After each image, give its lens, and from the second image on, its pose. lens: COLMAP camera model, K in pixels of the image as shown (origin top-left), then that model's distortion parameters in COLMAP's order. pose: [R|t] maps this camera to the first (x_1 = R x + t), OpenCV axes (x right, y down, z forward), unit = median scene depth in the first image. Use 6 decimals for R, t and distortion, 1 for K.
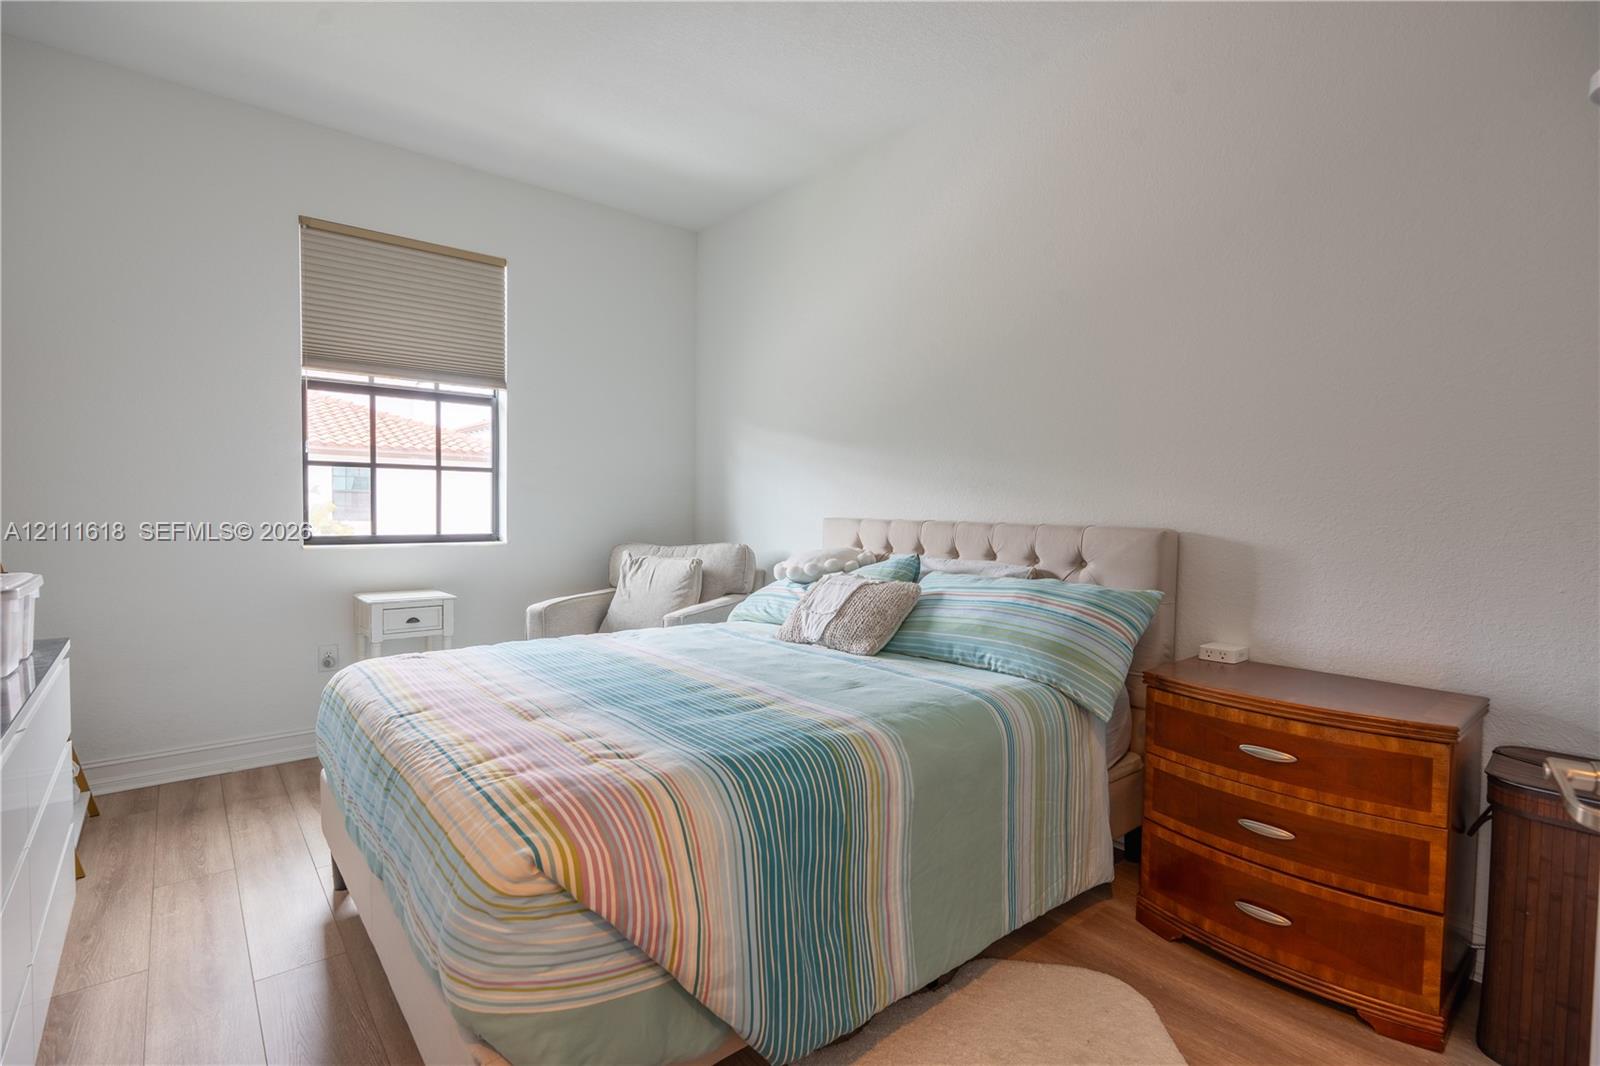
lens RADIAL K [[748.7, 0, 800.0], [0, 748.7, 533.0], [0, 0, 1]] dist [-0.001265, -0.000403]
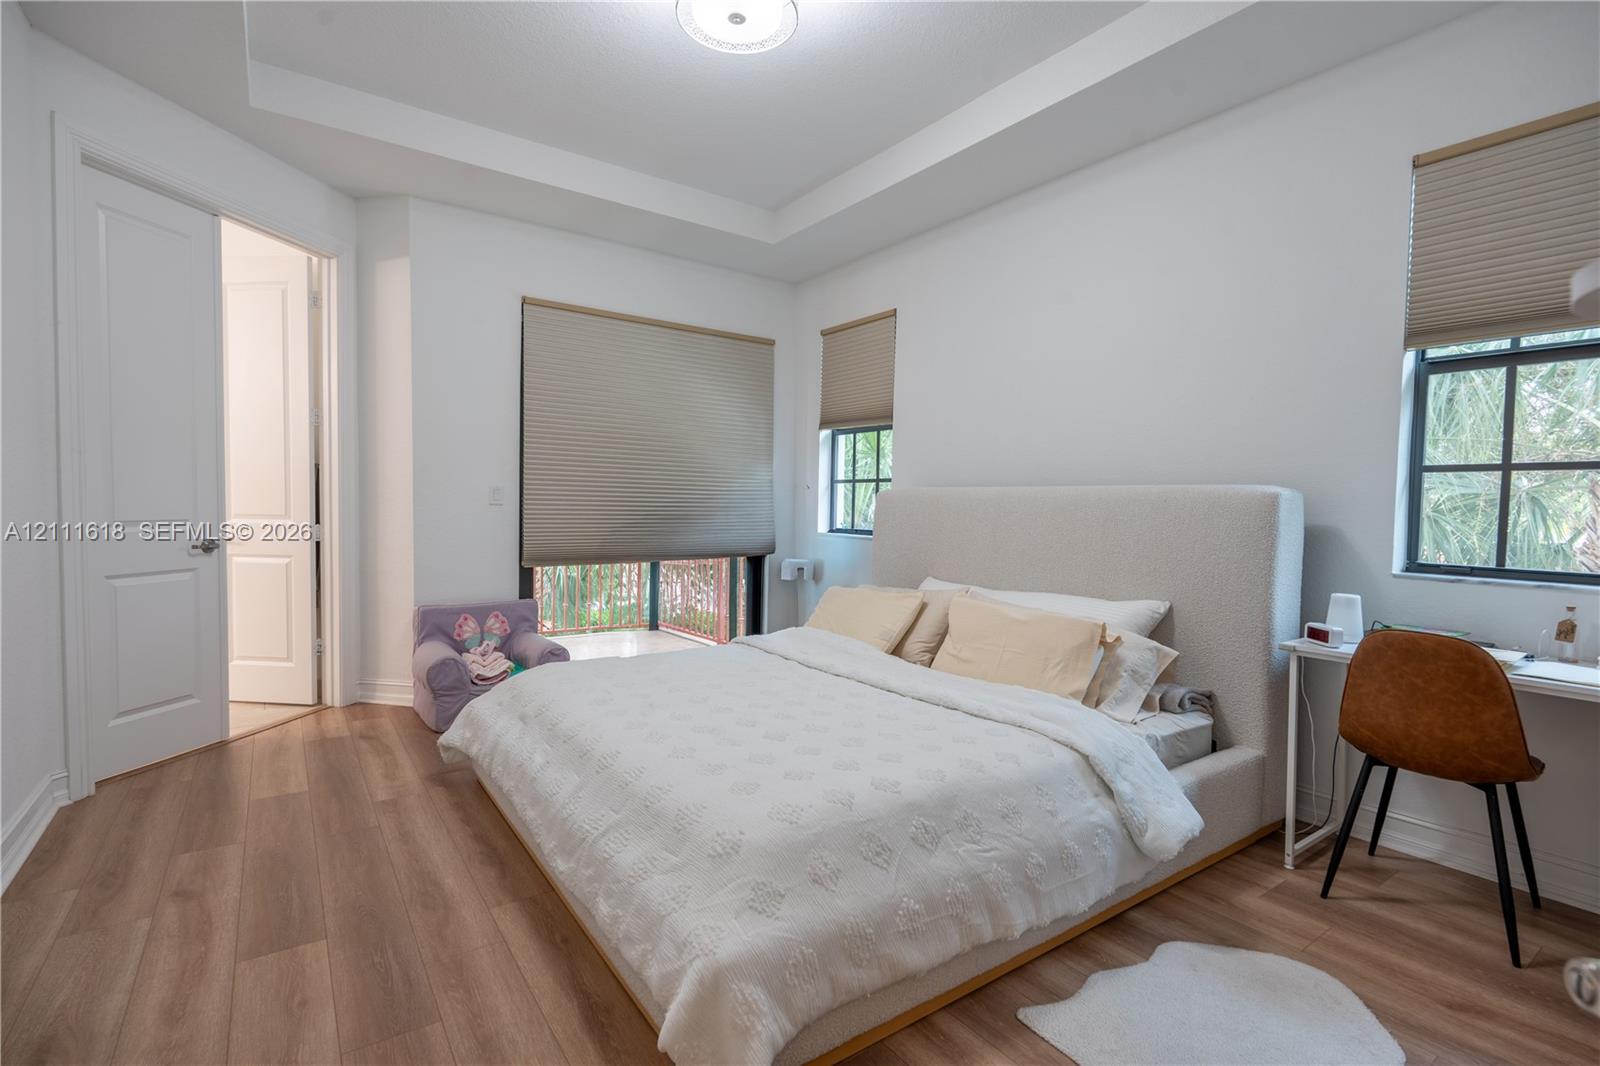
lens RADIAL K [[748.7, 0, 800.0], [0, 748.7, 533.0], [0, 0, 1]] dist [-0.001265, -0.000403]
pose [[-0.082385, 0.030667, -0.996129, 0.207624], [-0.051623, 0.998053, 0.034996, -0.020328], [0.995263, 0.054306, -0.080642, 0.422136]]
